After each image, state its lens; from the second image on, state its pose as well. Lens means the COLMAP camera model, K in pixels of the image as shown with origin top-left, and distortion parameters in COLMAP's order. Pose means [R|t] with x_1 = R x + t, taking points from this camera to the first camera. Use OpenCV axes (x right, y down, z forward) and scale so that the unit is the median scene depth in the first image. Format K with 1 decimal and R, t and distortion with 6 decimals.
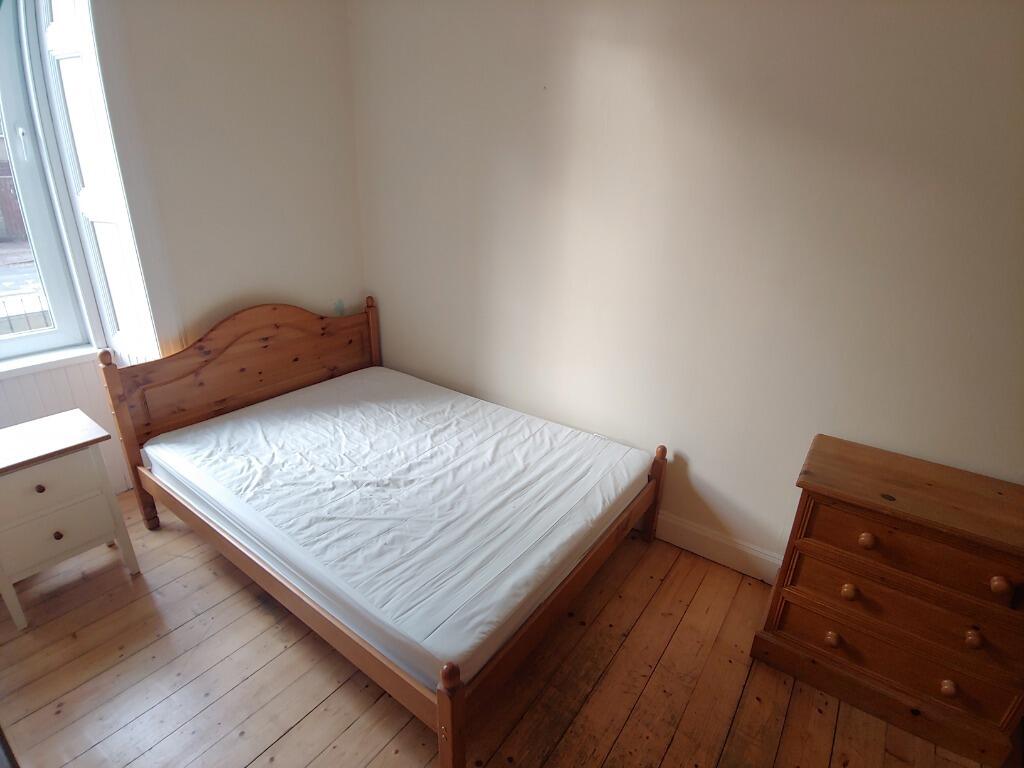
lens RADIAL K [[512.6, 0, 510.6], [0, 512.6, 381.7], [0, 0, 1]] dist [-0.010126, 0.000707]
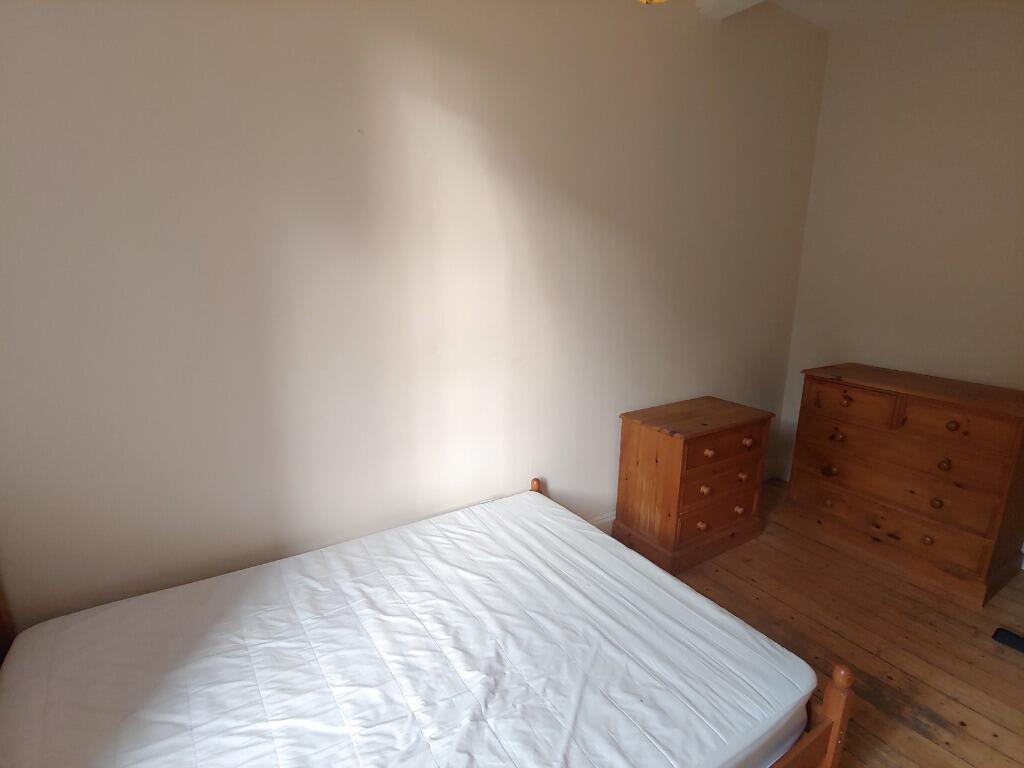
lens RADIAL K [[512.6, 0, 516.1], [0, 512.6, 380.9], [0, 0, 1]] dist [-0.010126, 0.000707]
pose [[0.362169, -0.230641, 0.903127, -0.654786], [0.335435, 0.936240, 0.104583, -0.196404], [-0.869665, 0.265064, 0.416442, 0.537186]]
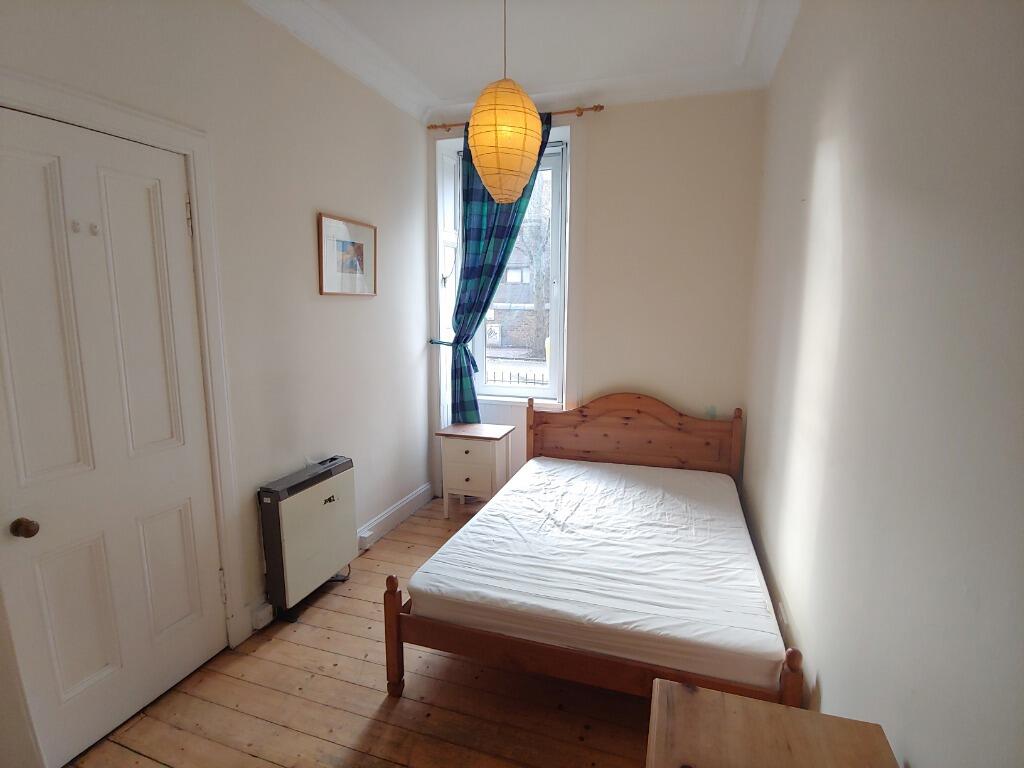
lens RADIAL K [[512.6, 0, 512.9], [0, 512.6, 385.8], [0, 0, 1]] dist [-0.010126, 0.000707]
pose [[0.305929, 0.114554, -0.945137, 0.792161], [-0.337002, 0.941491, 0.005029, -0.082958], [0.890414, 0.316974, 0.326634, 0.332332]]
